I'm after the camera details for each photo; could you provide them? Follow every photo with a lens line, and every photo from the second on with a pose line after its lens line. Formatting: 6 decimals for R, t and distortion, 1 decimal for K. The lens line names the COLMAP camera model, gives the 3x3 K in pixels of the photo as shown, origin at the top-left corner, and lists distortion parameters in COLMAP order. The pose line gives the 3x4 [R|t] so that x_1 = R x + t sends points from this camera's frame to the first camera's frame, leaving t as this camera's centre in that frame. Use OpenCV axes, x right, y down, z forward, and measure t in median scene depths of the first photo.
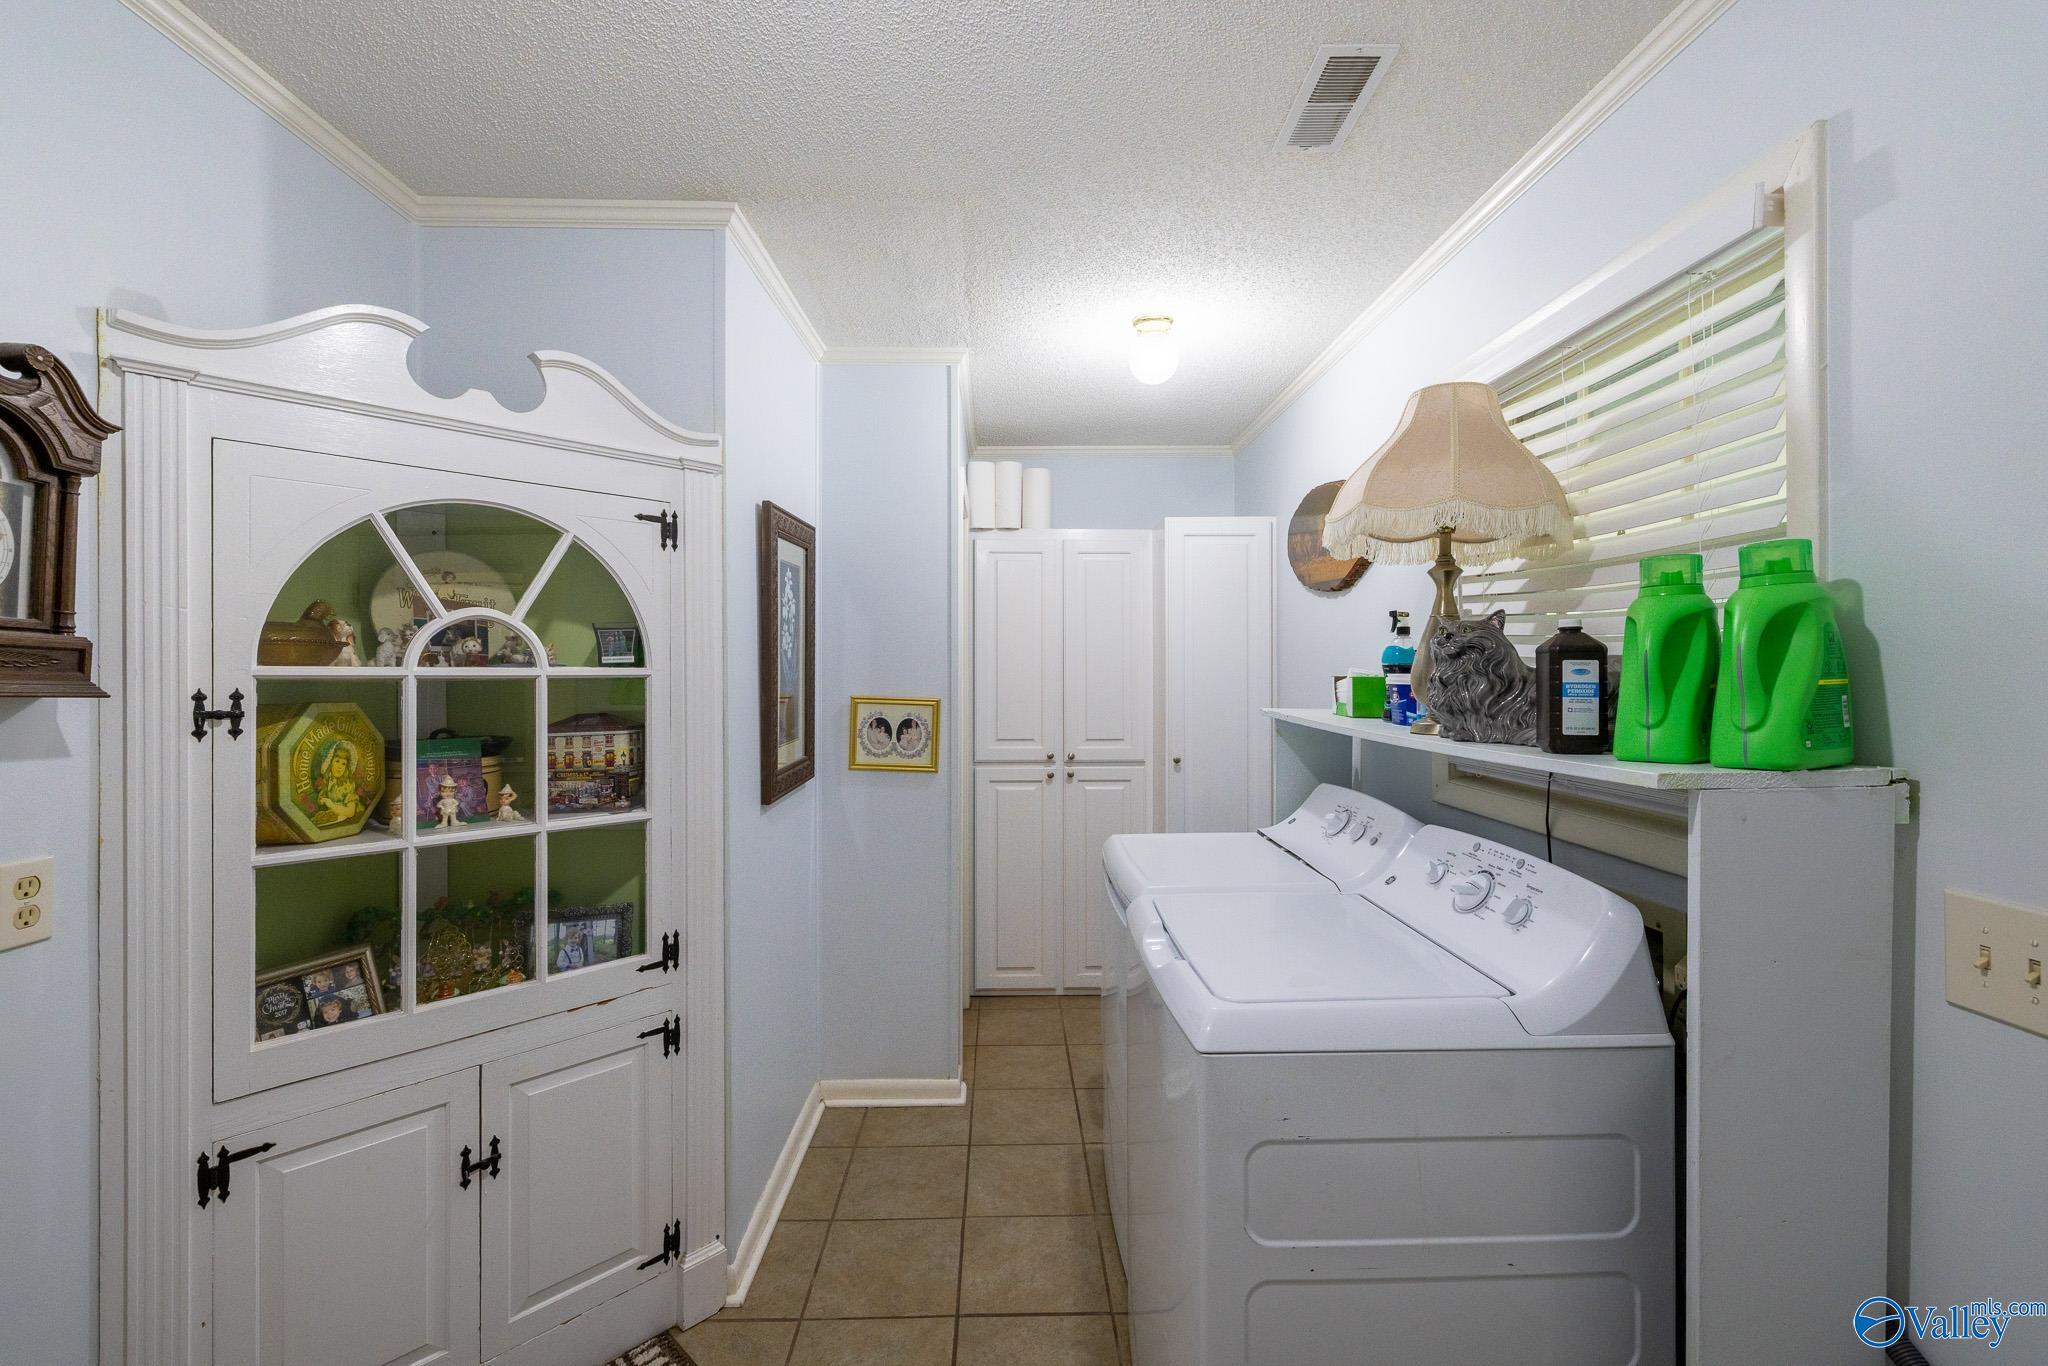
lens RADIAL K [[858.5, 0, 1019.1], [0, 858.5, 668.8], [0, 0, 1]] dist [0.000260, 0.000400]
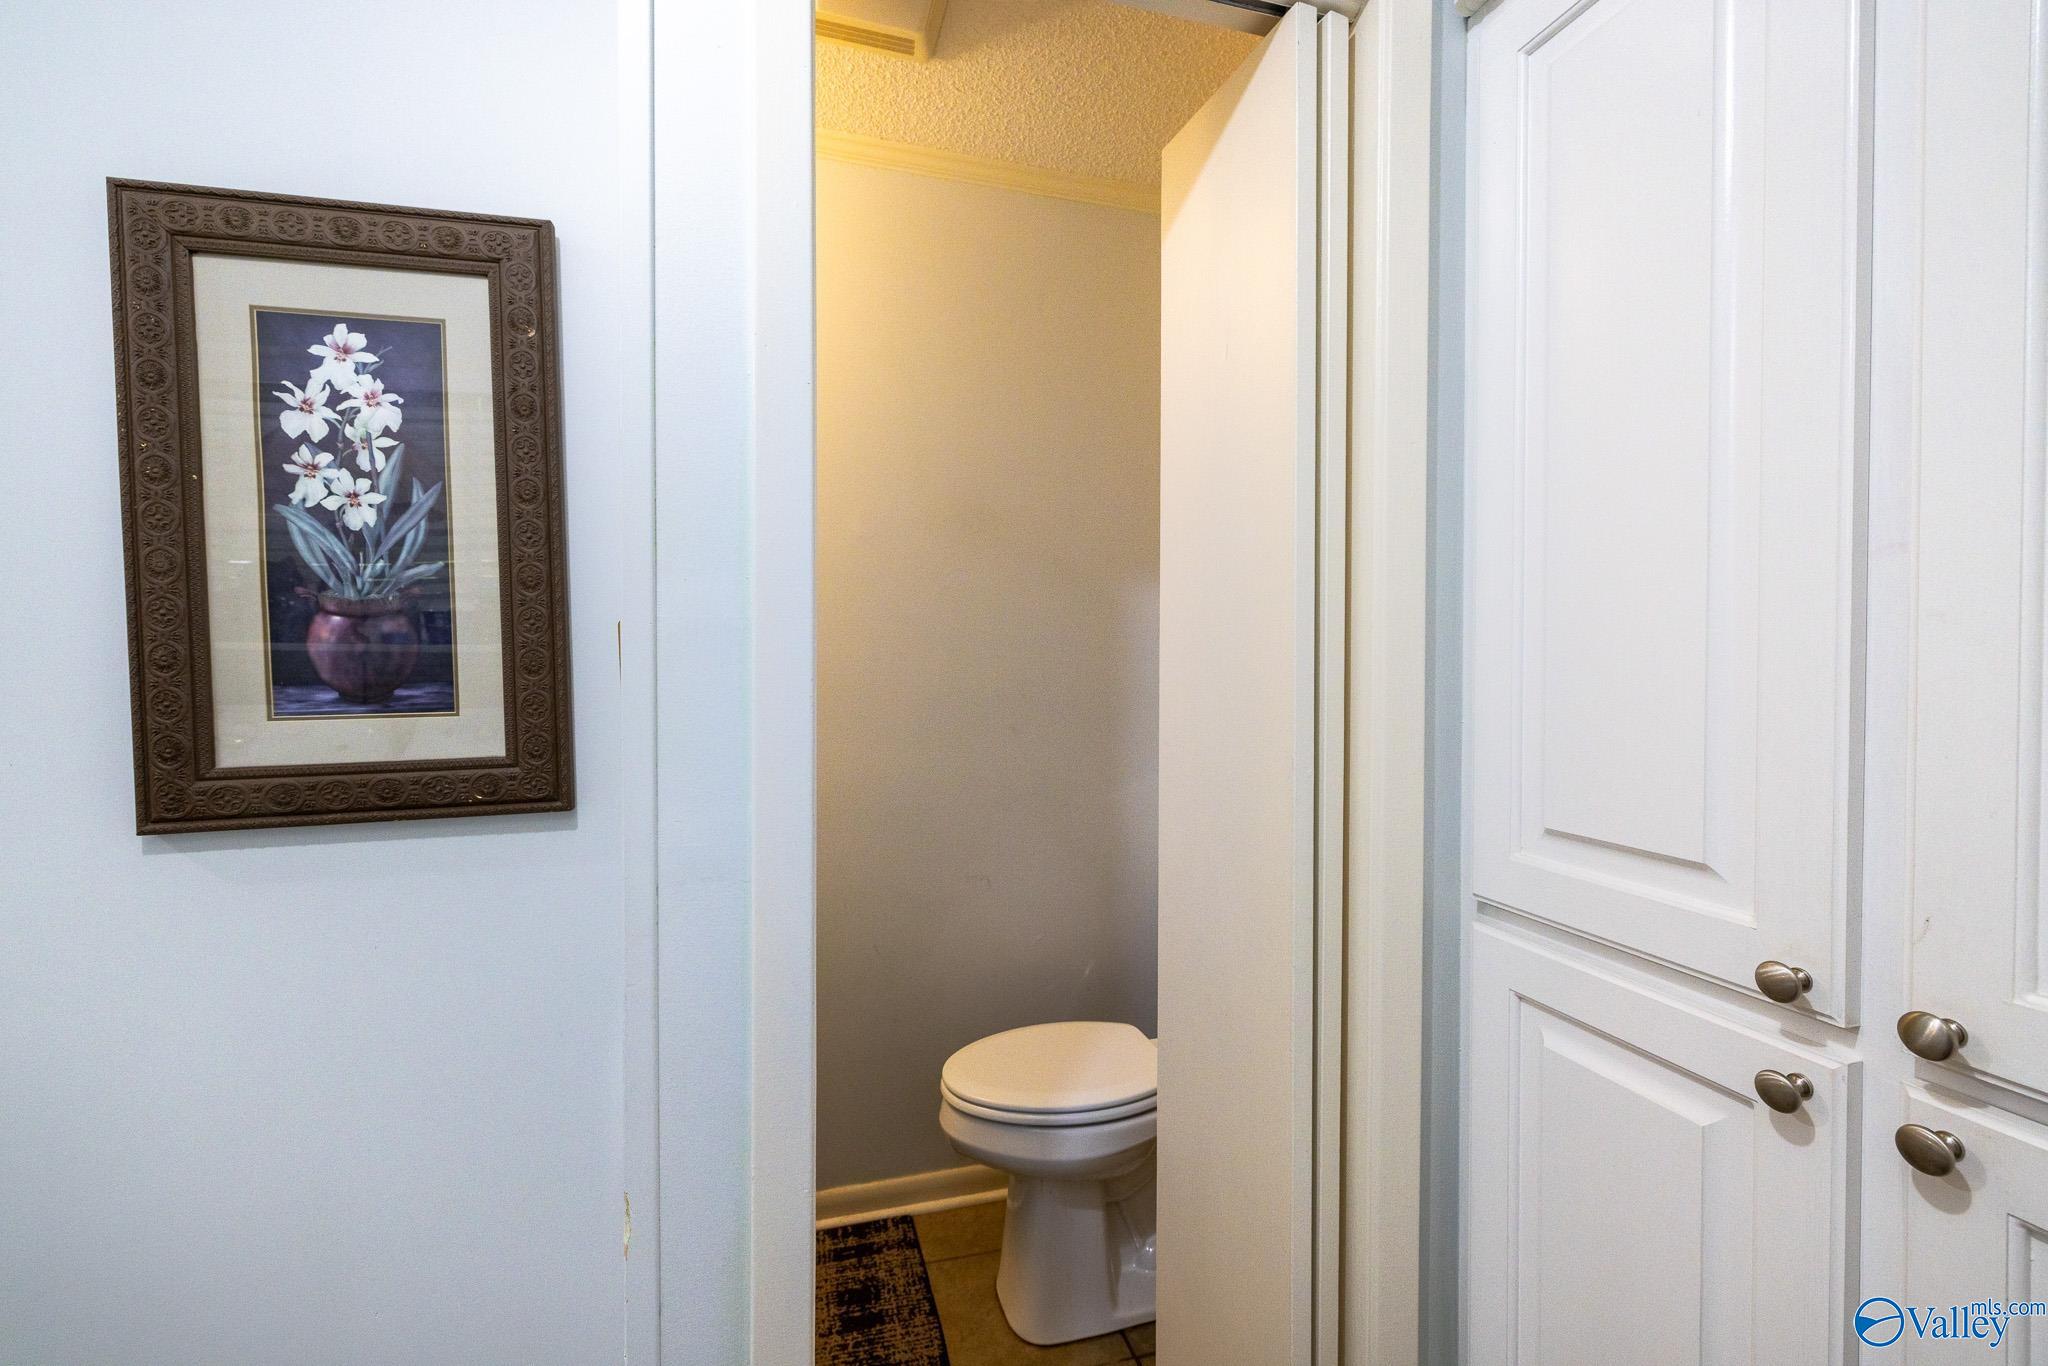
lens RADIAL K [[858.5, 0, 1019.1], [0, 858.5, 668.8], [0, 0, 1]] dist [0.000260, 0.000400]
pose [[0.234064, 0.011297, -0.972156, 0.341374], [0.000154, 0.999932, 0.011657, 0.076733], [0.972221, -0.002878, 0.234046, 1.655219]]
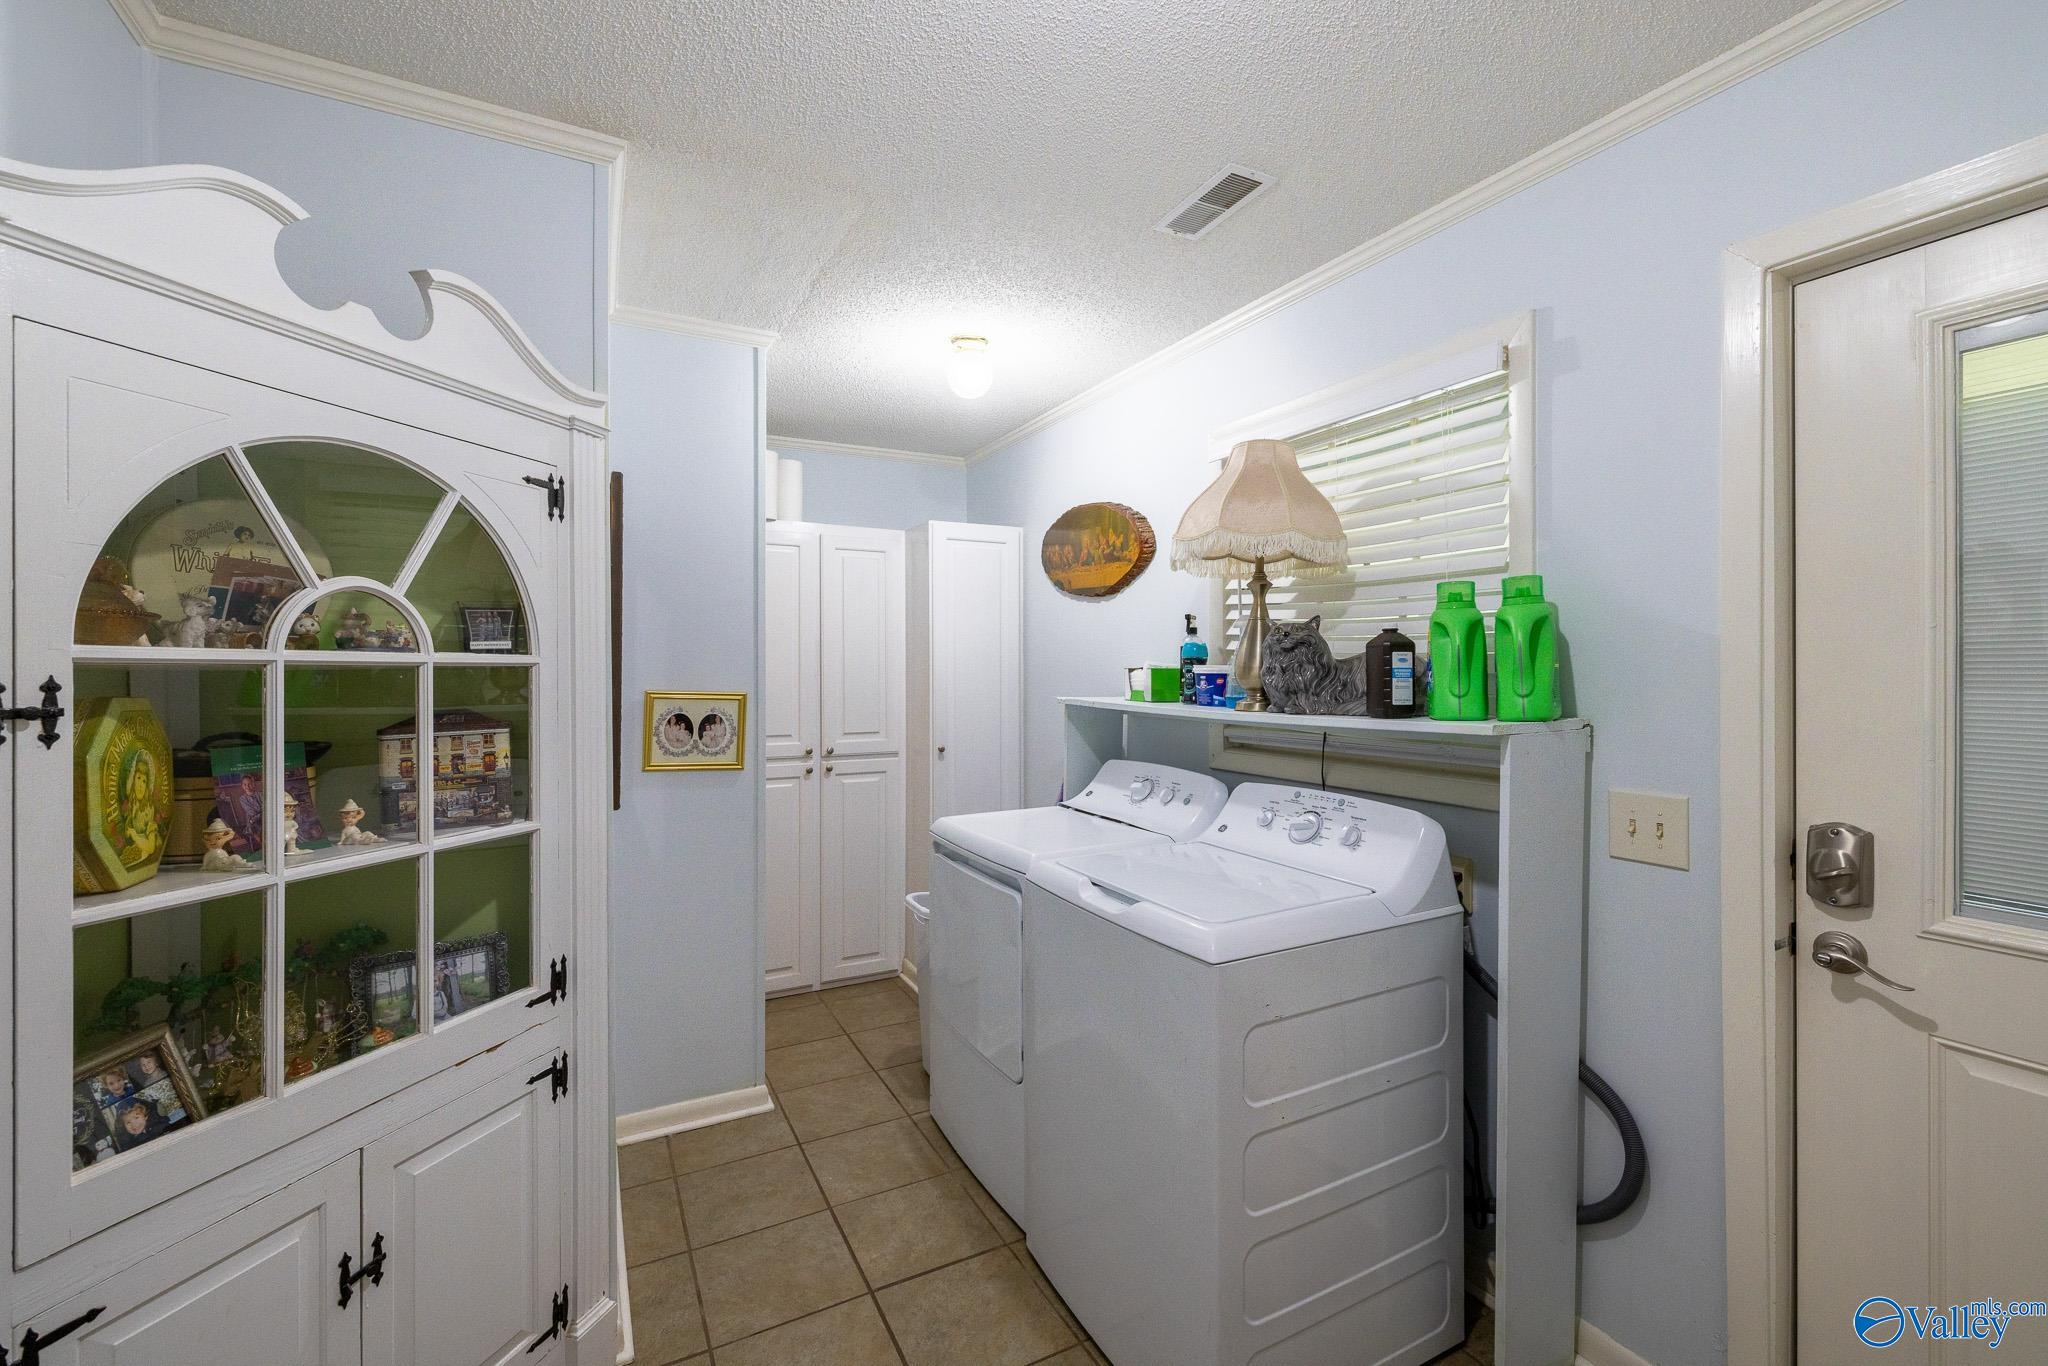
lens RADIAL K [[858.5, 0, 1019.1], [0, 858.5, 668.8], [0, 0, 1]] dist [0.000260, 0.000400]
pose [[0.894766, 0.000224, 0.446535, -0.386471], [-0.000369, 1.000000, 0.000237, 0.012379], [-0.446535, -0.000377, 0.894766, 0.008581]]
